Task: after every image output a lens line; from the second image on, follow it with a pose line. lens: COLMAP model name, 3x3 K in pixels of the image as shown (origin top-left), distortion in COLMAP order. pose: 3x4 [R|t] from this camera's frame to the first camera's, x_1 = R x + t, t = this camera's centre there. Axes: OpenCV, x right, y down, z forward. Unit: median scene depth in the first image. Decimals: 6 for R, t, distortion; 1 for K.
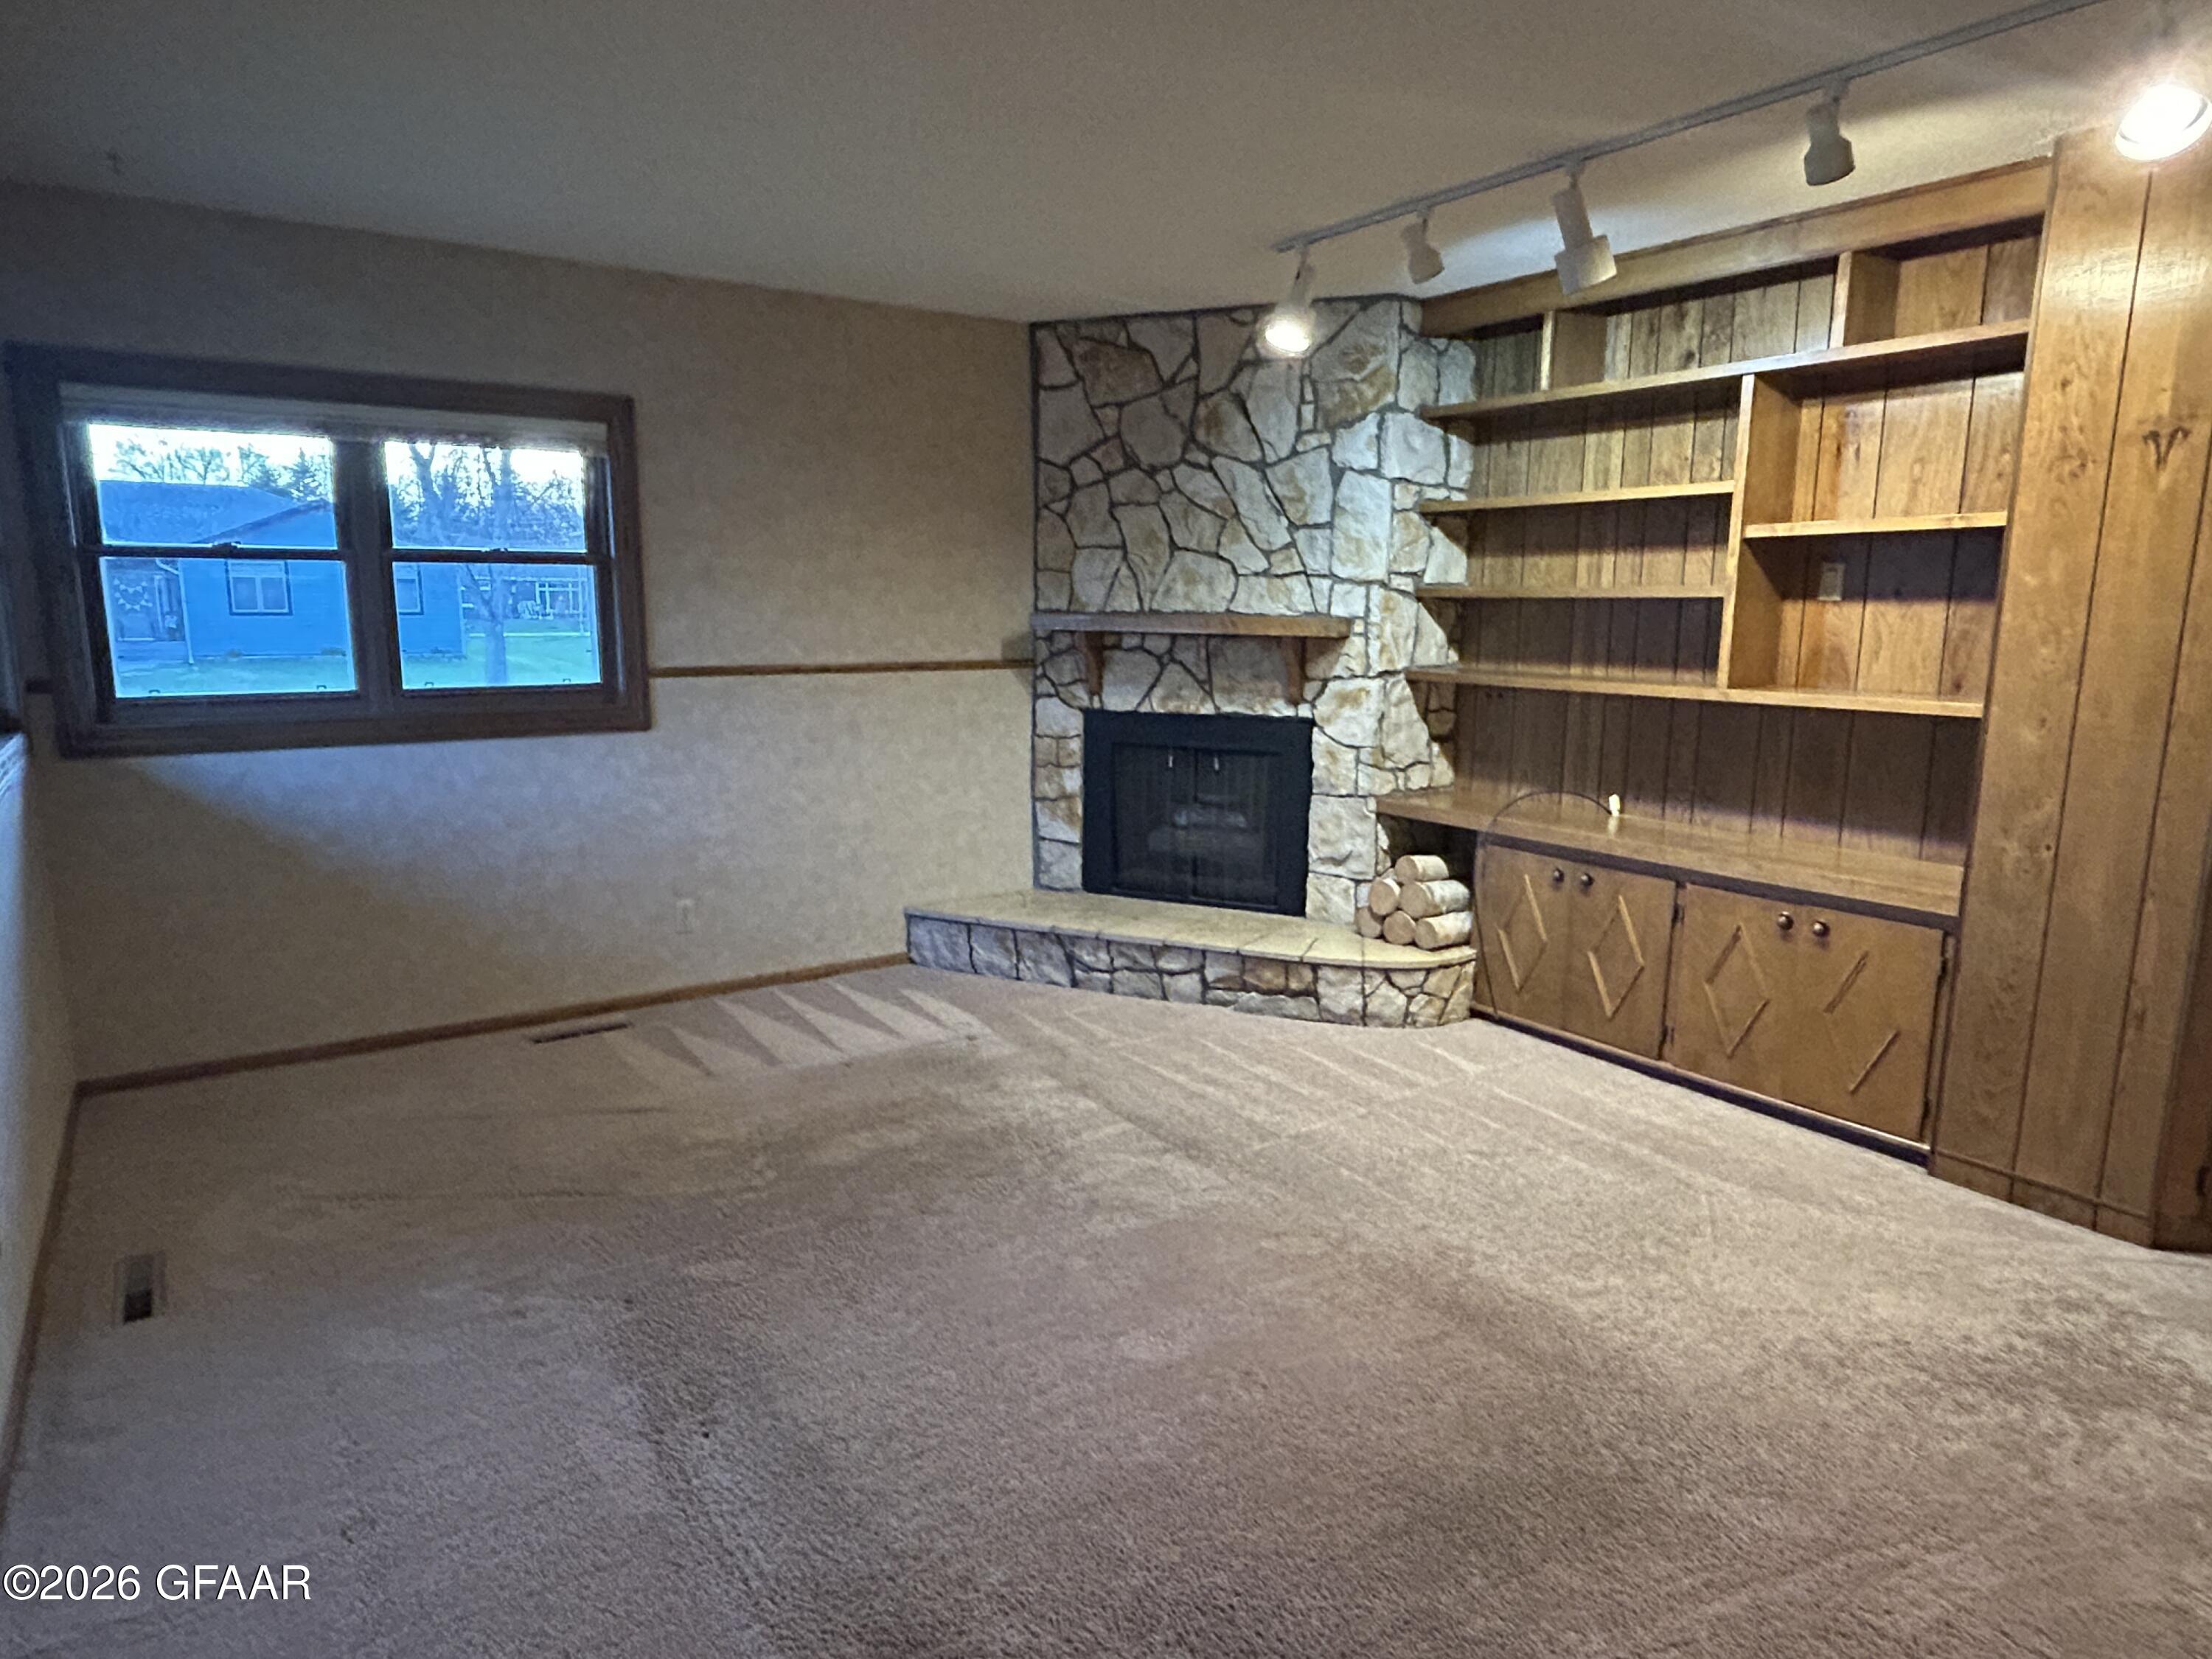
lens RADIAL K [[1344.7, 0, 1106.0], [0, 1344.7, 829.5], [0, 0, 1]] dist [0.006031, 0.001113]
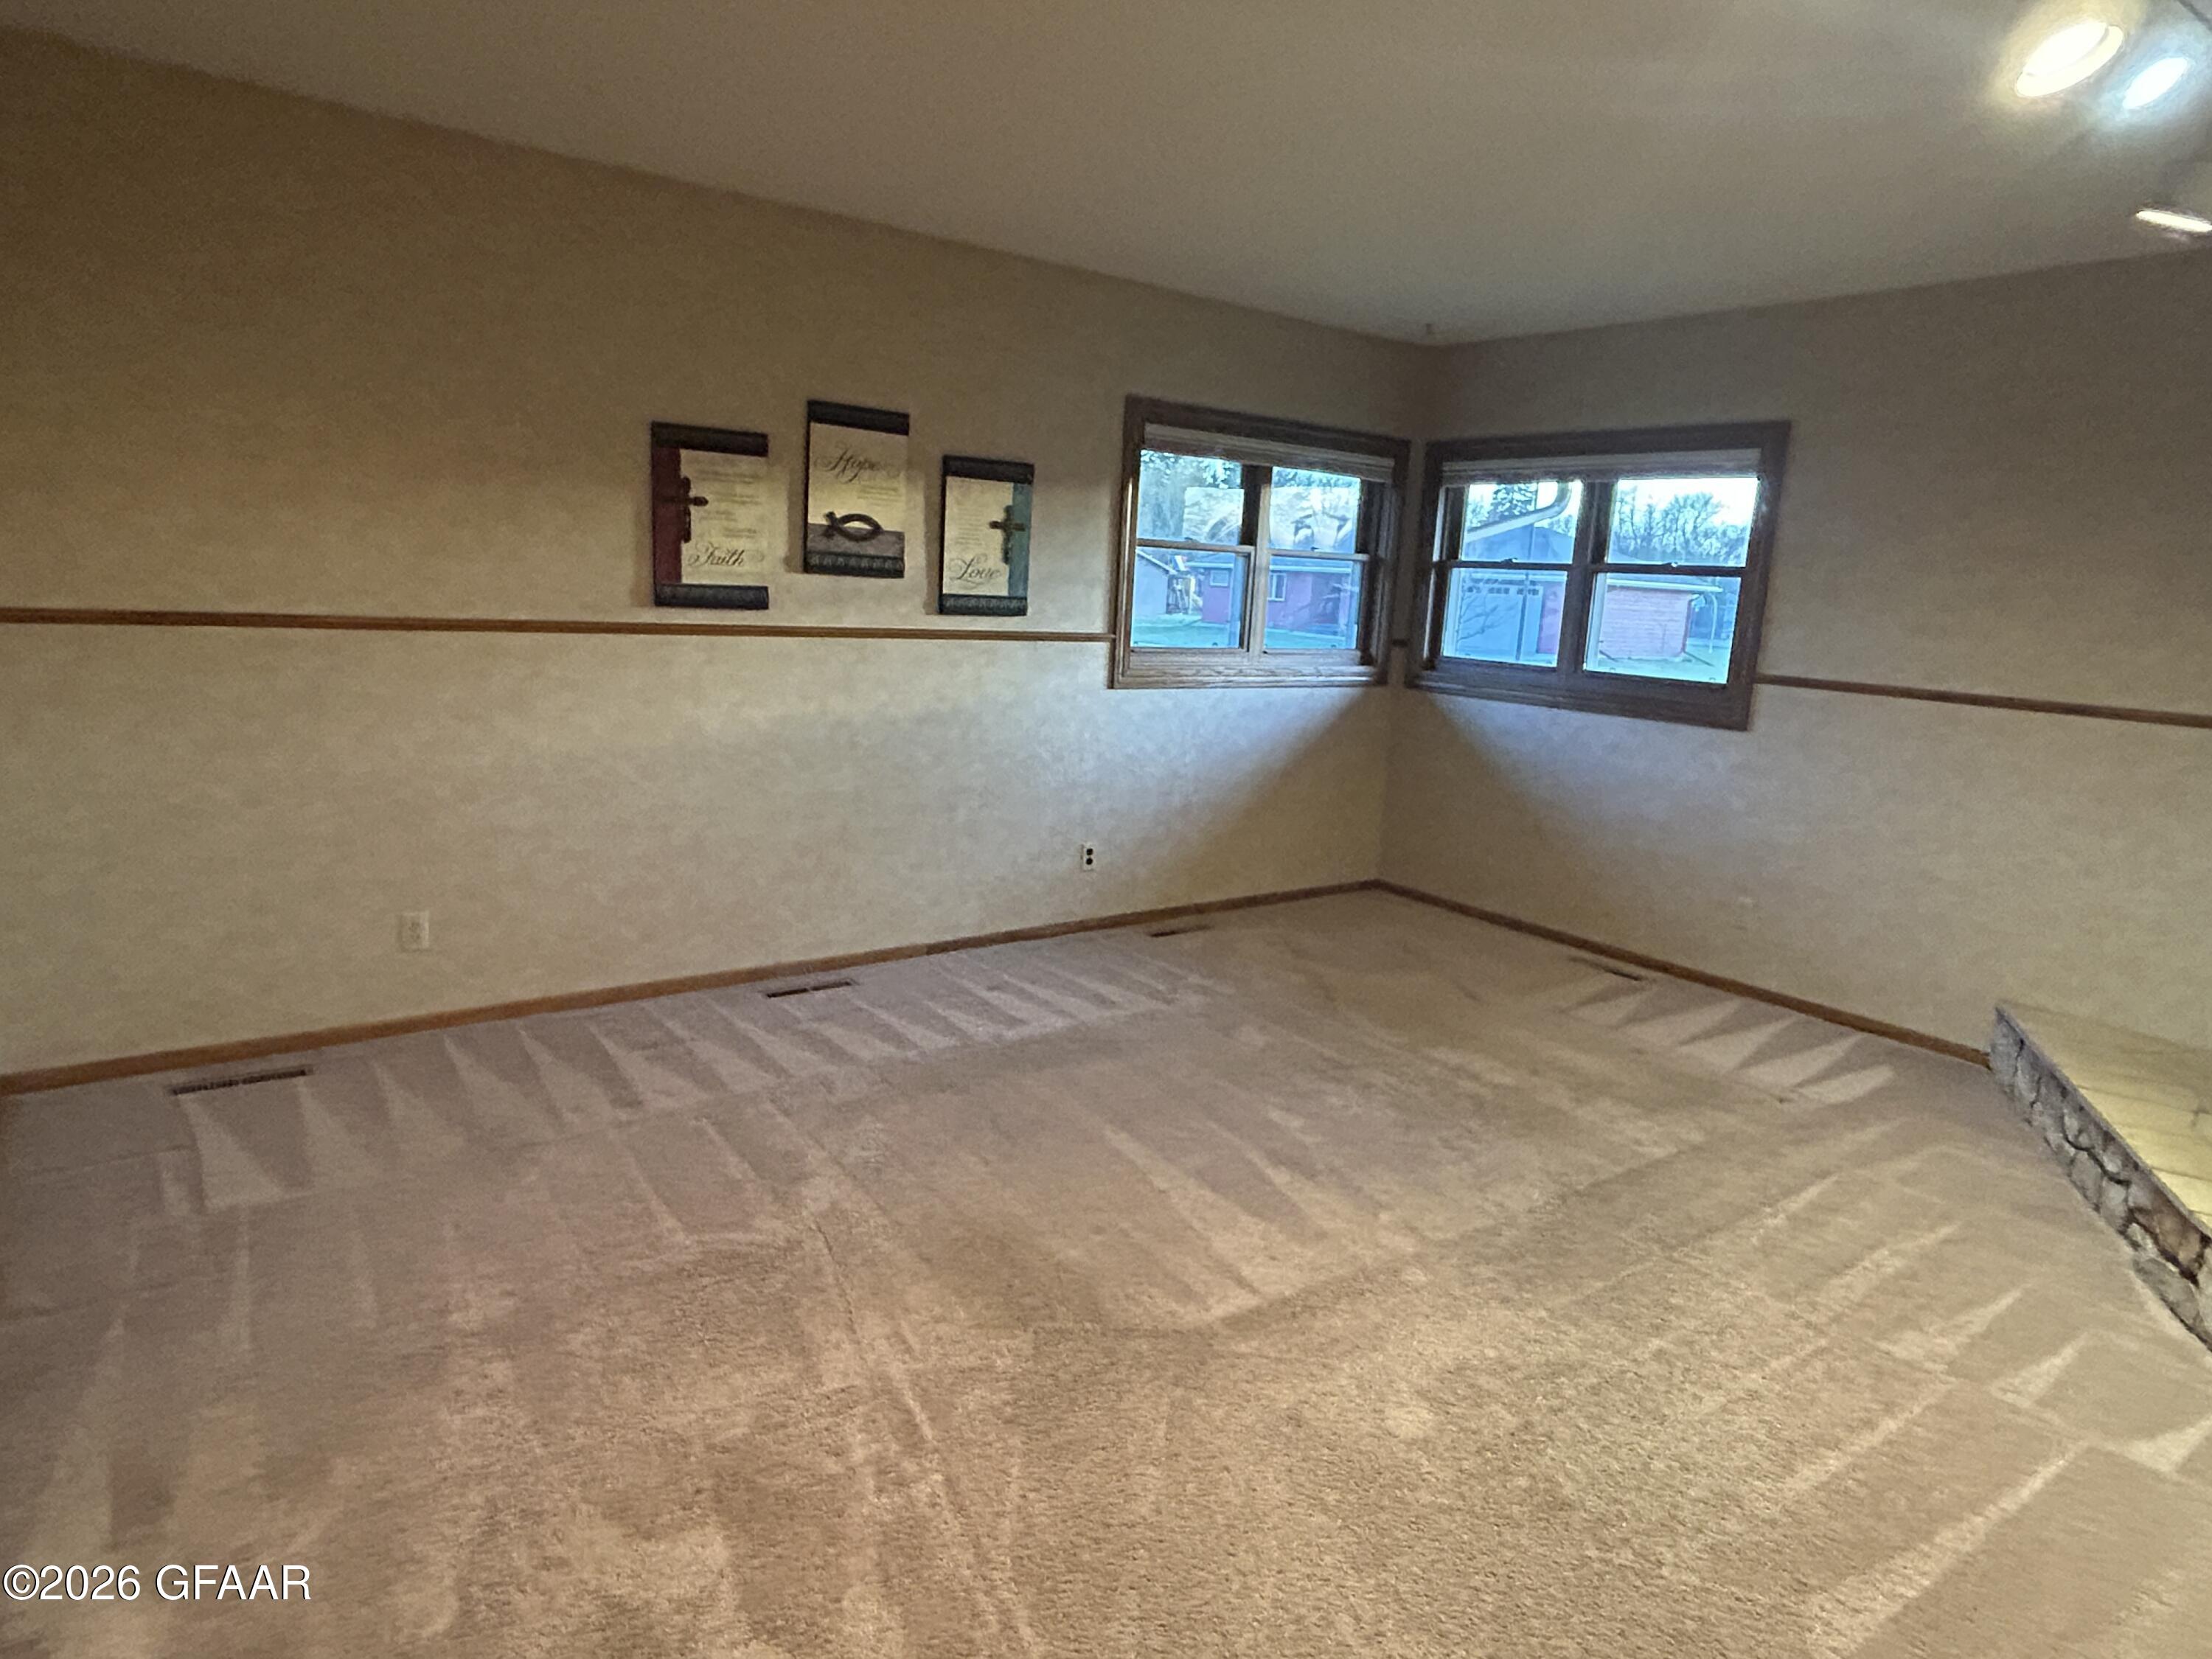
lens RADIAL K [[1344.7, 0, 1106.0], [0, 1344.7, 829.5], [0, 0, 1]] dist [0.006031, 0.001113]
pose [[0.030052, 0.180588, -0.983100, 0.732265], [-0.226764, 0.959131, 0.169253, -0.066538], [0.973486, 0.217845, 0.069775, 0.460215]]
